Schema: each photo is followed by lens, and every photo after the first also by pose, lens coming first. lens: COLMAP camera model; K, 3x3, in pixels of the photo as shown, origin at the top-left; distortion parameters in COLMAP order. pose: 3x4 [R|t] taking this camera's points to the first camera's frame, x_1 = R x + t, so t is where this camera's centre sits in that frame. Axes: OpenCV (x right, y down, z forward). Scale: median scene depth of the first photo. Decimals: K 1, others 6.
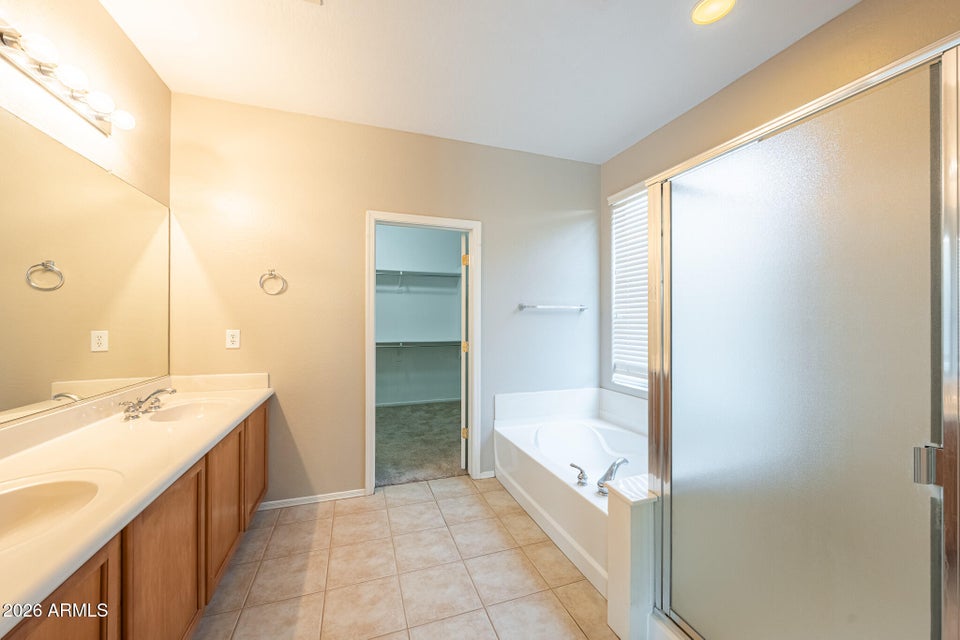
lens RADIAL K [[356.5, 0, 483.0], [0, 356.5, 320.7], [0, 0, 1]] dist [-0.001451, -0.000093]
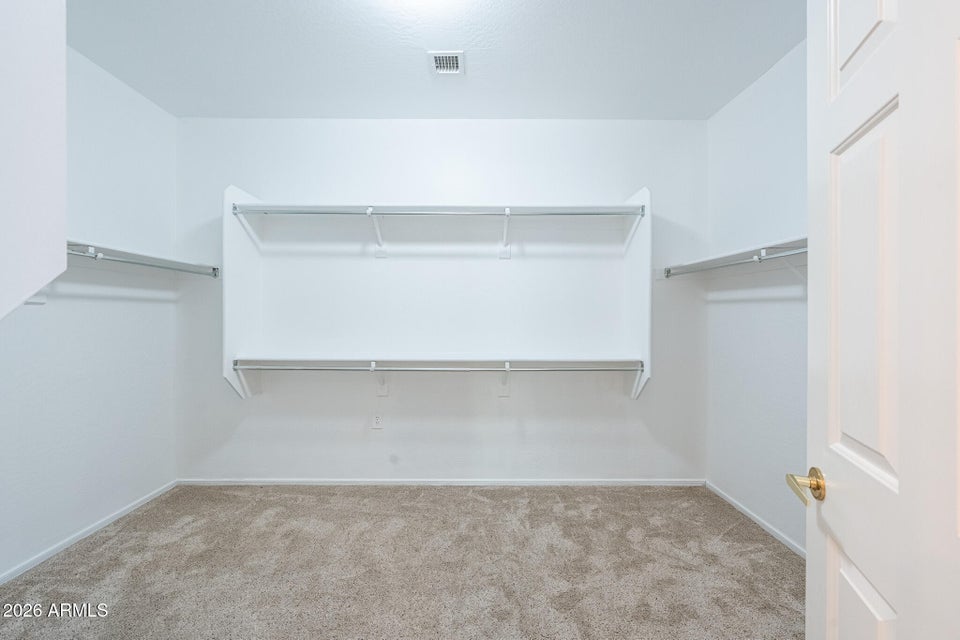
lens RADIAL K [[356.5, 0, 481.6], [0, 356.5, 315.8], [0, 0, 1]] dist [-0.001451, -0.000093]
pose [[0.945141, -0.001224, -0.326659, -0.108893], [0.002765, 0.999987, 0.004253, 0.000229], [0.326650, -0.004923, 0.945133, 0.547163]]
